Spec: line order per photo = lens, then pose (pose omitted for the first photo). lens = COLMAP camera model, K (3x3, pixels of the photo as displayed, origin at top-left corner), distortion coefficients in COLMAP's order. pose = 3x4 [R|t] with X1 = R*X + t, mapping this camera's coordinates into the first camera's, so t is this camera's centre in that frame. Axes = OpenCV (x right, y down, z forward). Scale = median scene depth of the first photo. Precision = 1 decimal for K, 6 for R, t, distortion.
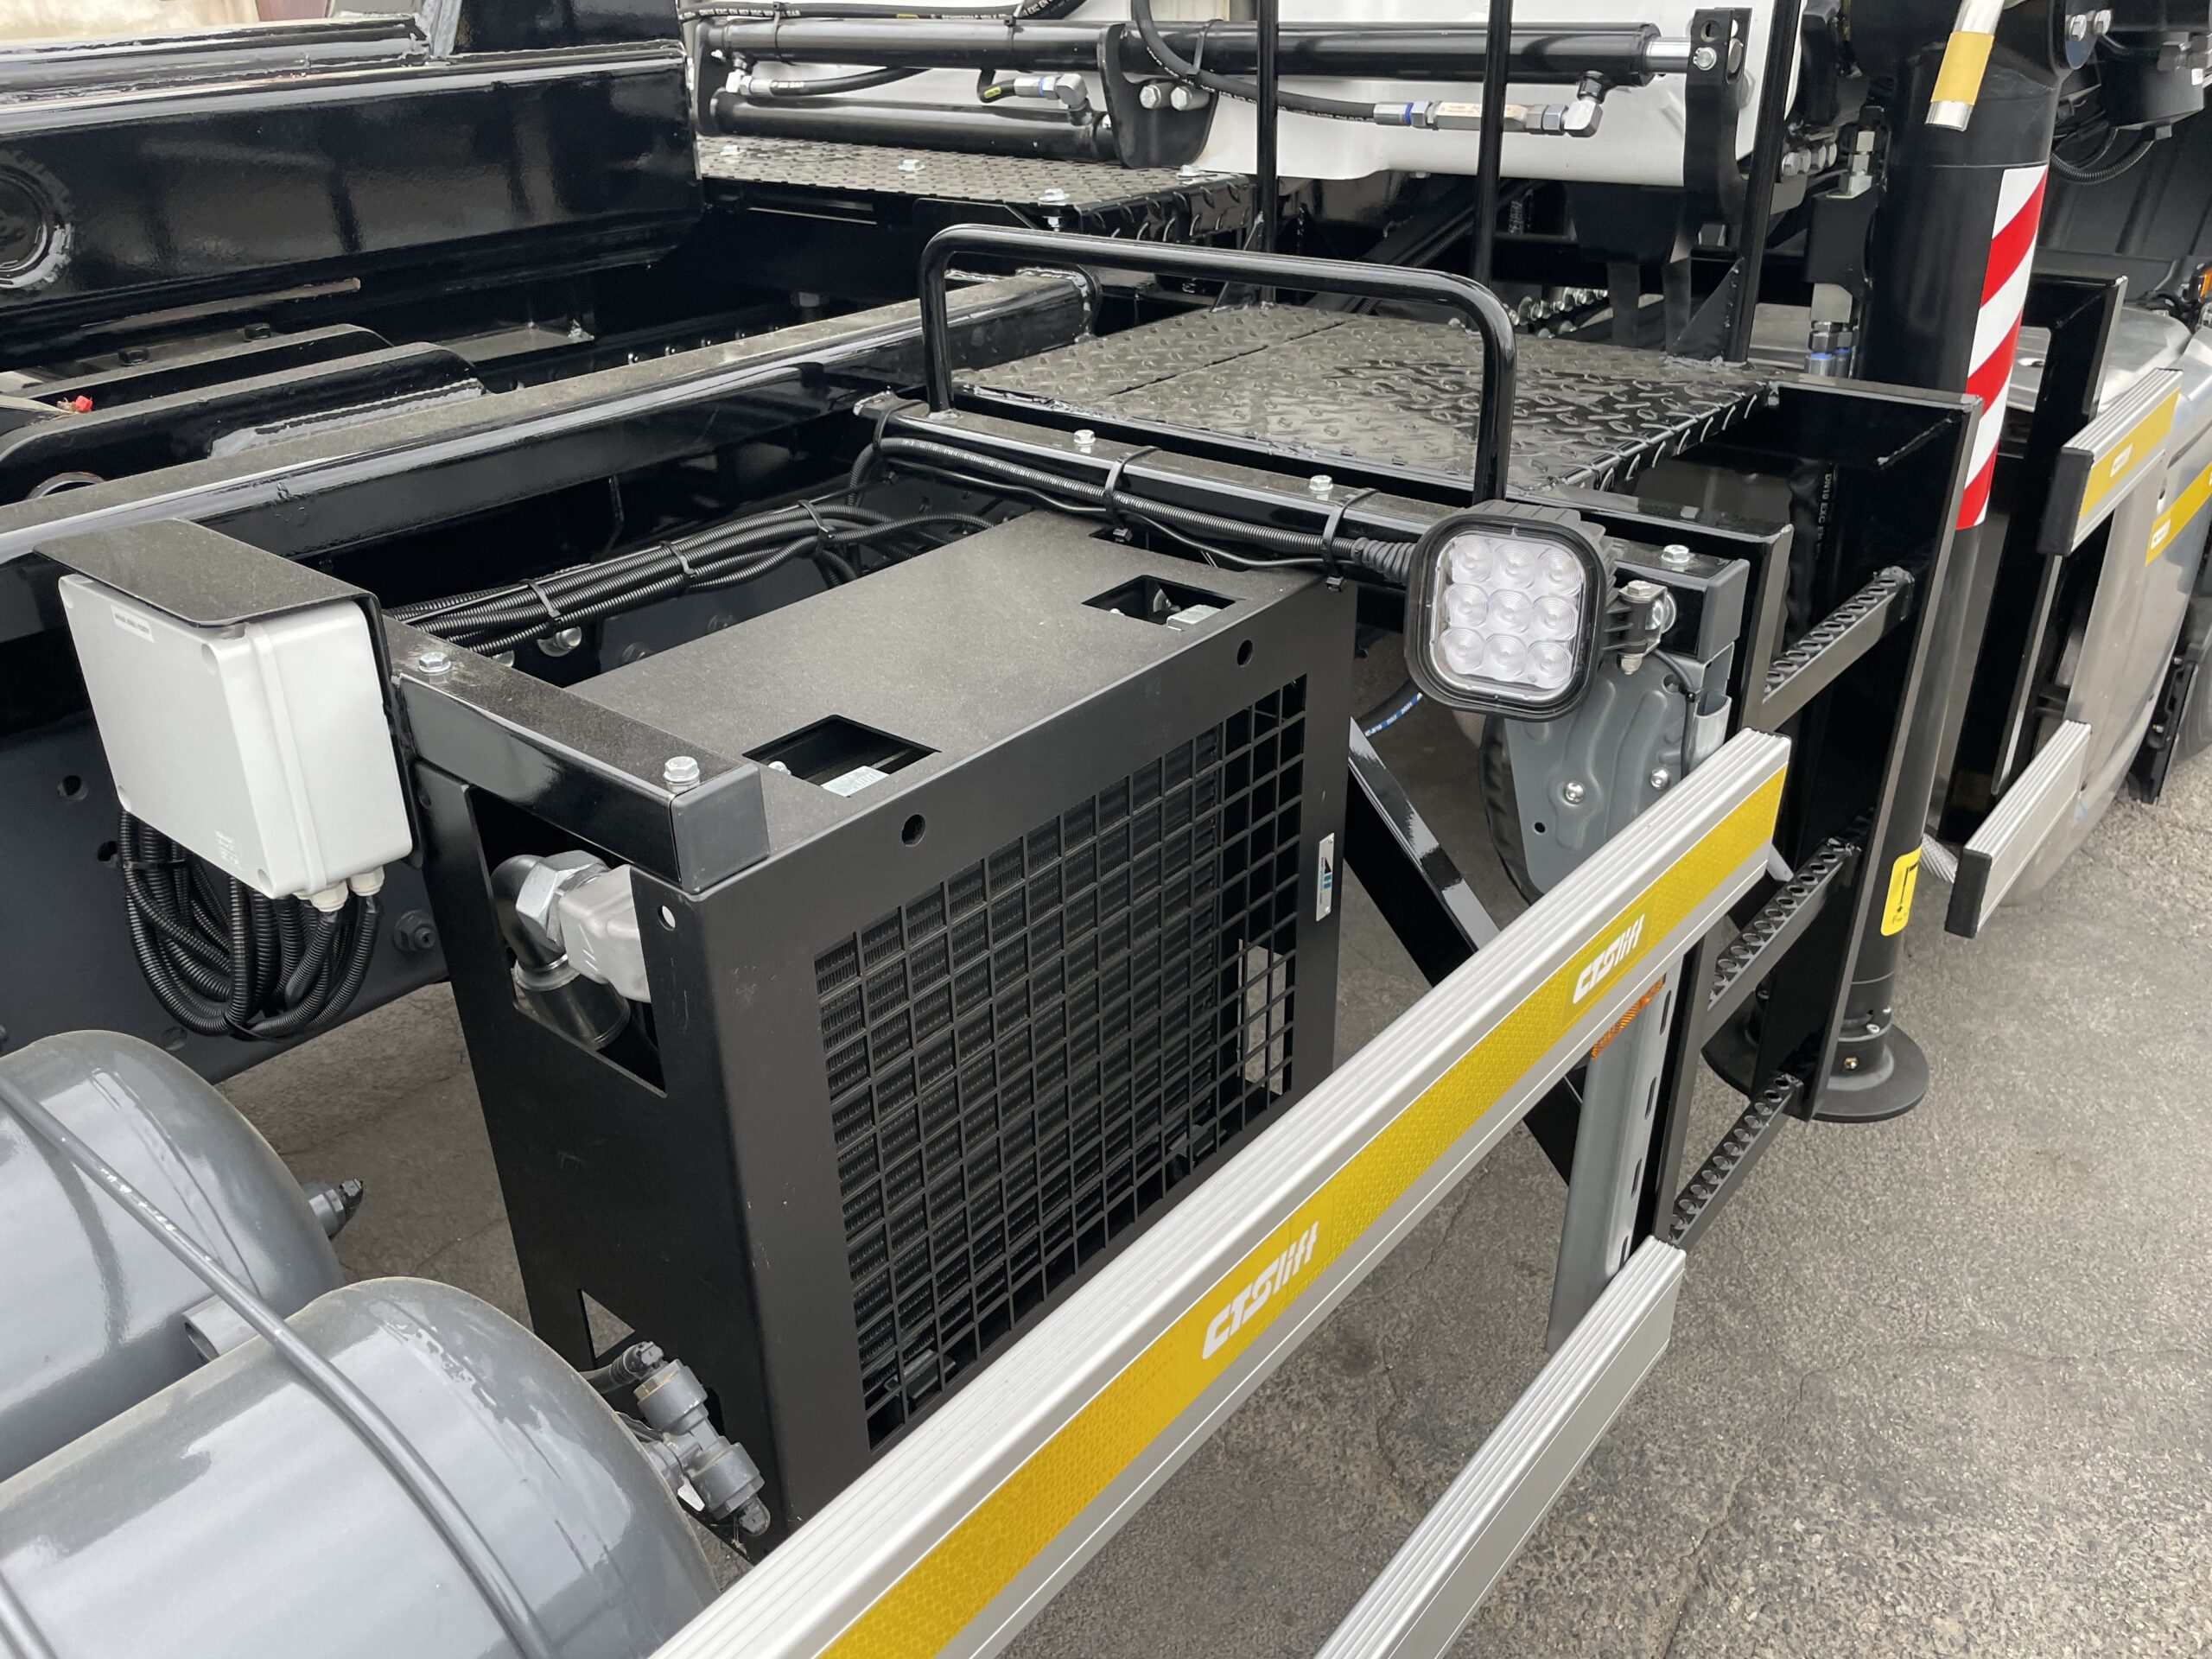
lens RADIAL K [[1685.4, 0, 1102.2], [0, 1685.4, 860.1], [0, 0, 1]] dist [0.083453, -0.119762]
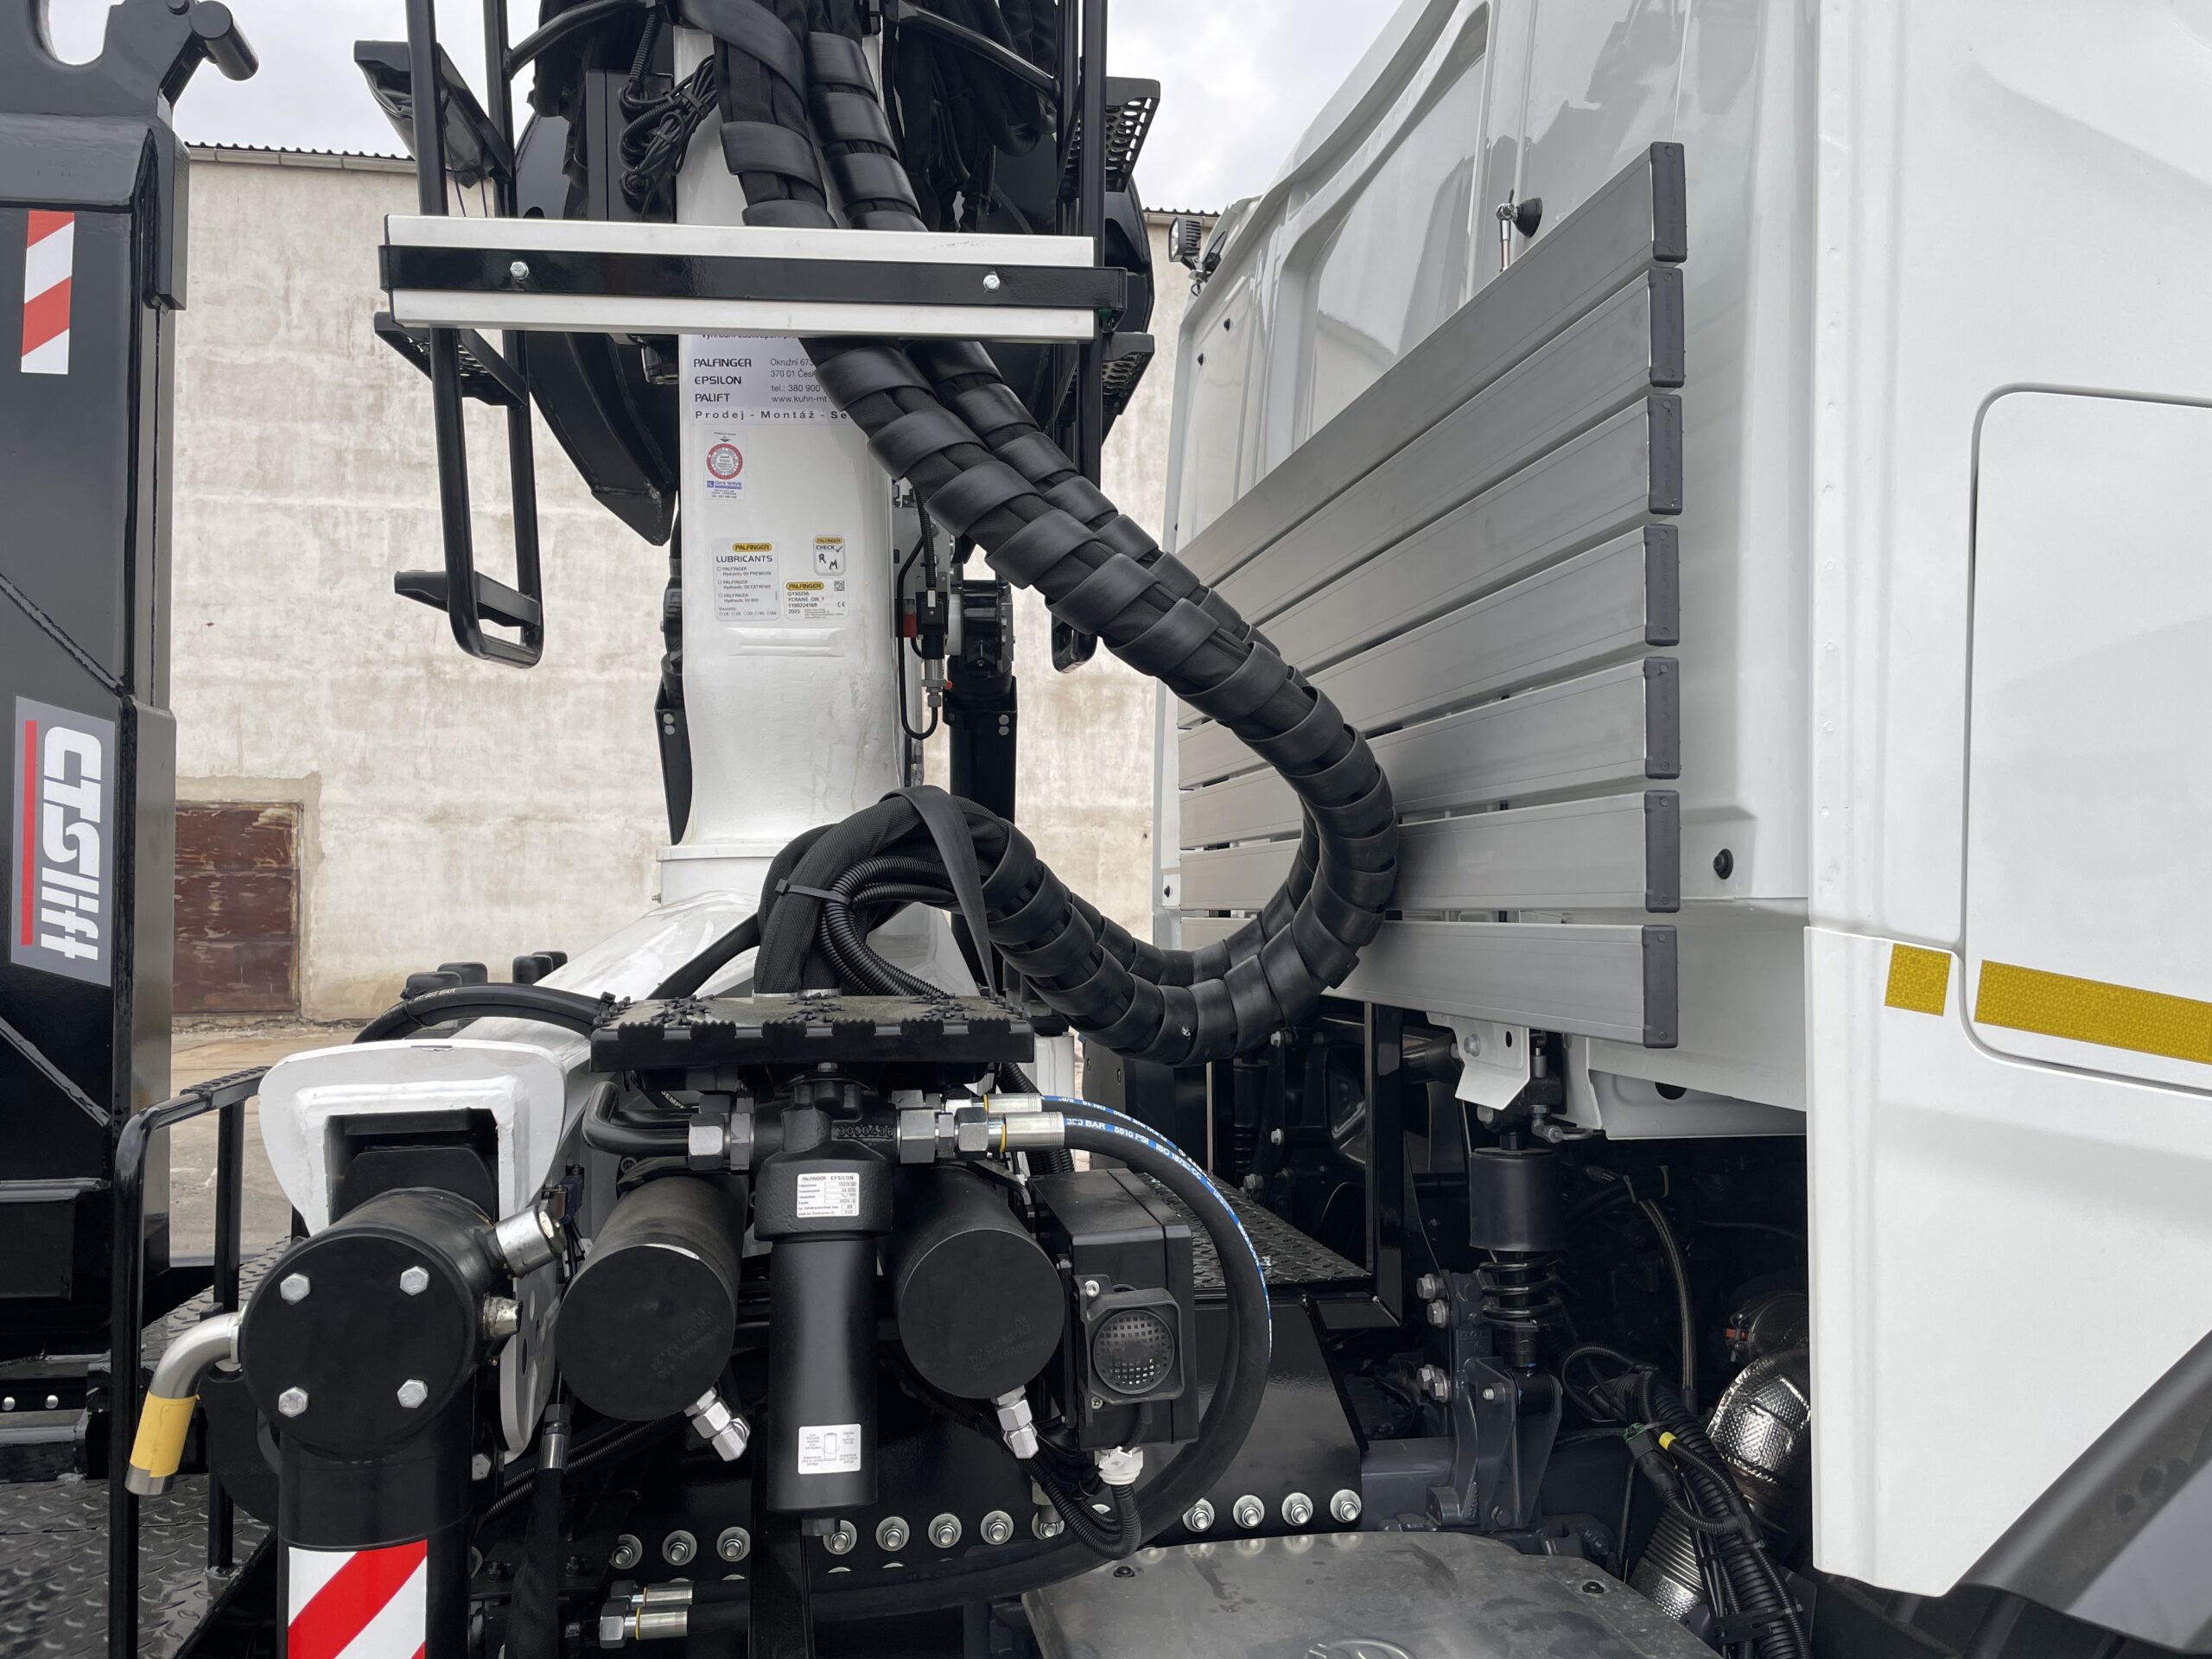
lens RADIAL K [[1692.7, 0, 1100.9], [0, 1692.7, 839.4], [0, 0, 1]] dist [0.088789, -0.128814]
pose [[0.782923, -0.006574, -0.622084, 1.096431], [-0.307454, 0.865208, -0.396089, -0.396187], [0.540836, 0.501370, 0.675370, 0.379066]]
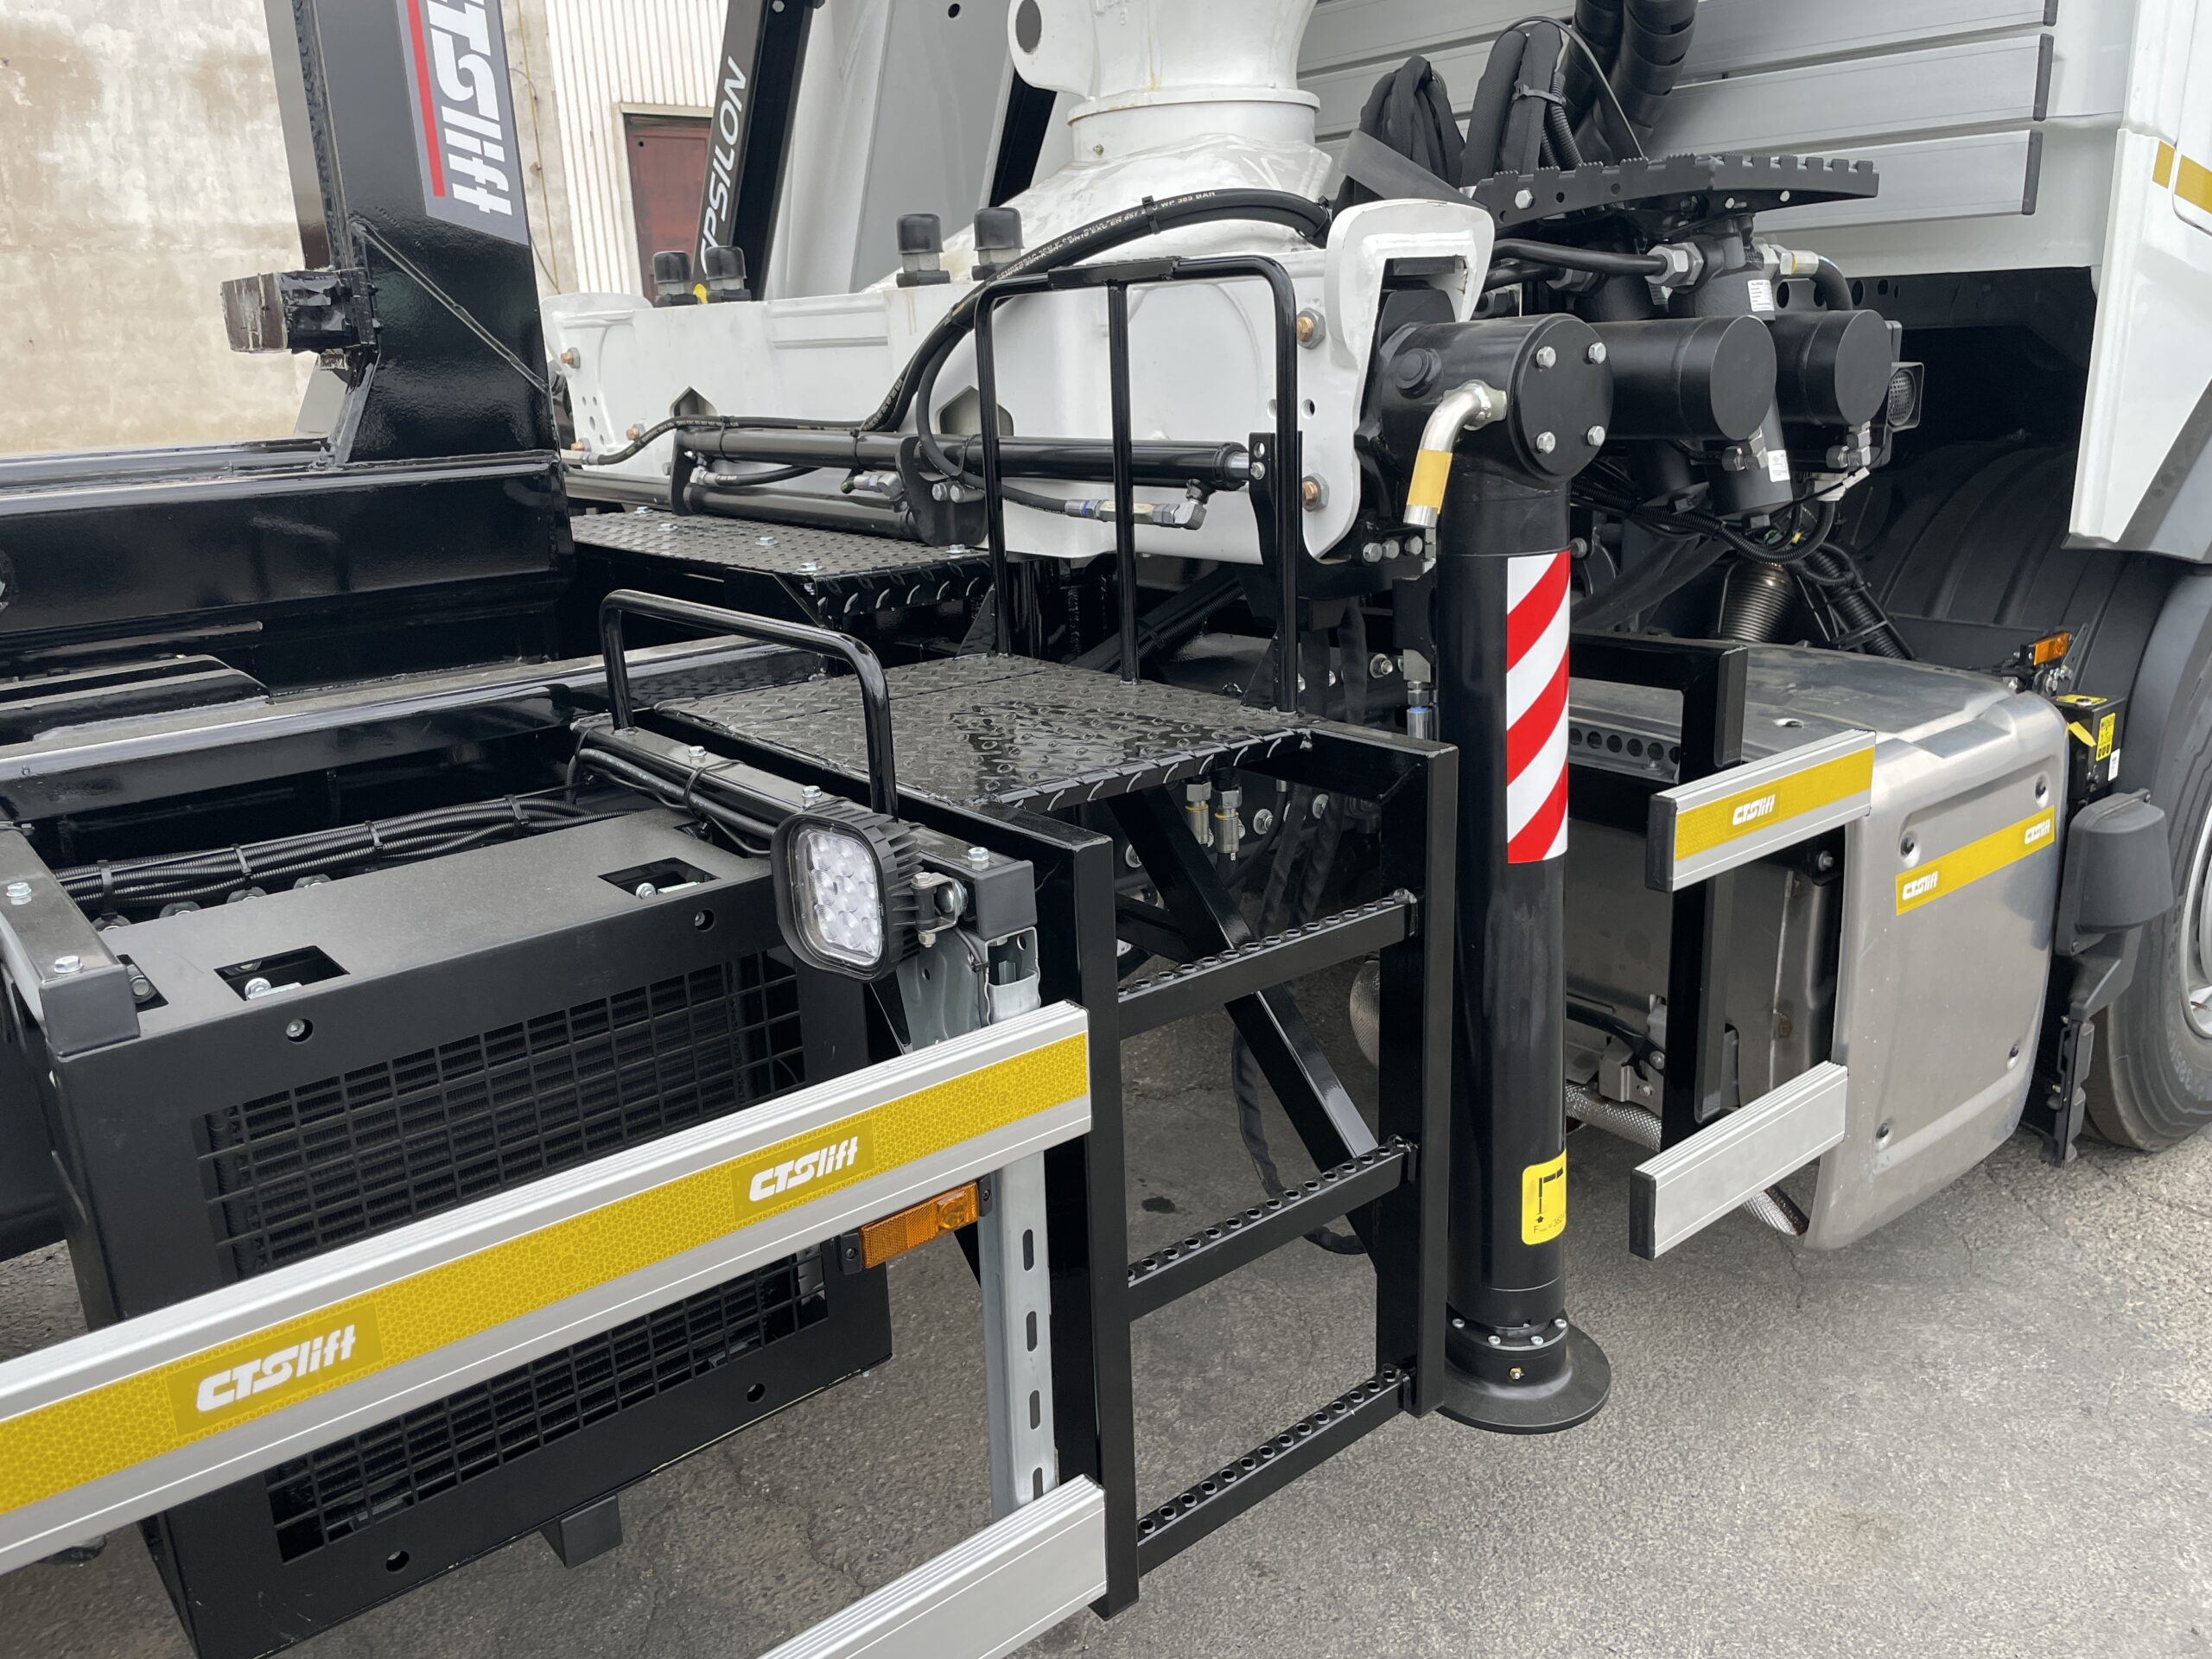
lens RADIAL K [[1692.7, 0, 1100.9], [0, 1692.7, 839.4], [0, 0, 1]] dist [0.088789, -0.128814]
pose [[0.982718, 0.039217, -0.180909, 0.379171], [-0.075194, 0.977609, -0.196538, 0.027043], [0.169150, 0.206745, 0.963662, -0.103918]]
